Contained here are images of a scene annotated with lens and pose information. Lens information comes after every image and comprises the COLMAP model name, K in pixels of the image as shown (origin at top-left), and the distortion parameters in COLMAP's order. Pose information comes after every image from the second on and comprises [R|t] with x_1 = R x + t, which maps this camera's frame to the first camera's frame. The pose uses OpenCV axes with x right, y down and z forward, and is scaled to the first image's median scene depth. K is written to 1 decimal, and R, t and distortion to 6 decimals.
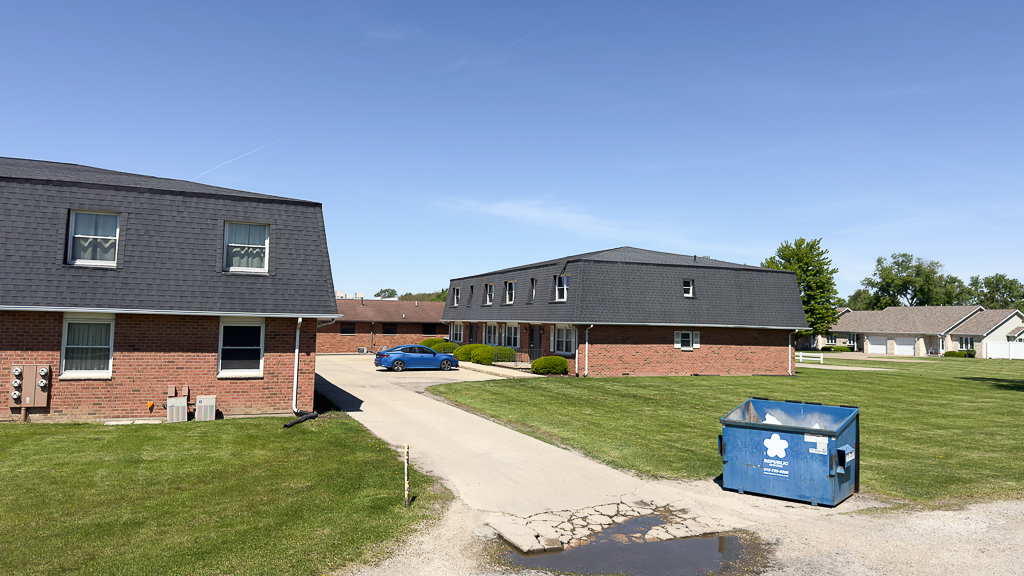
lens RADIAL K [[712.1, 0, 510.9], [0, 712.1, 273.4], [0, 0, 1]] dist [0.086114, -0.118837]
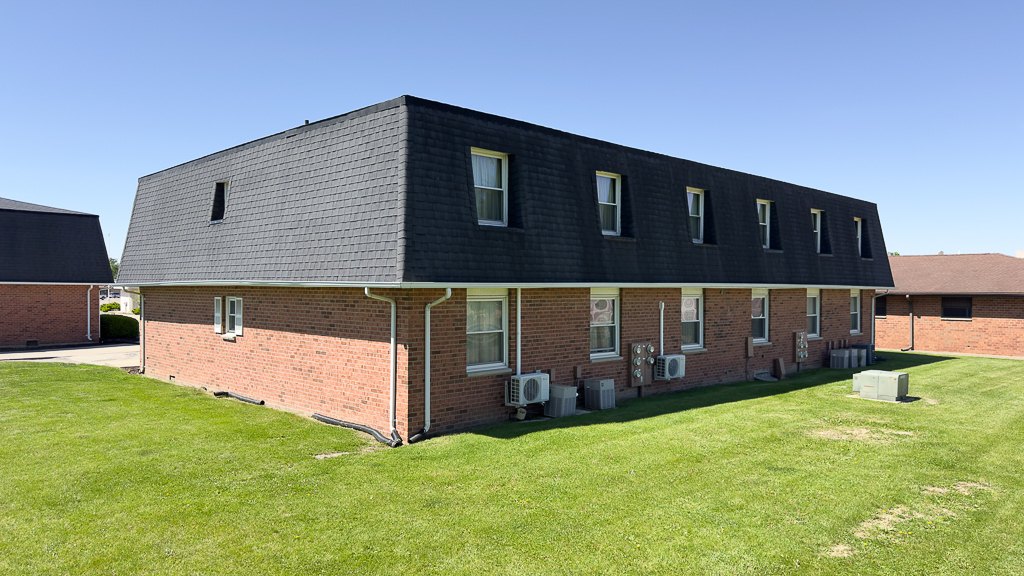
lens RADIAL K [[712.1, 0, 514.9], [0, 712.1, 302.6], [0, 0, 1]] dist [0.086114, -0.118837]
pose [[0.372608, -0.005790, -0.927971, 0.722255], [0.067281, 0.997517, 0.020791, 0.085044], [0.925547, -0.070181, 0.372072, 0.975268]]
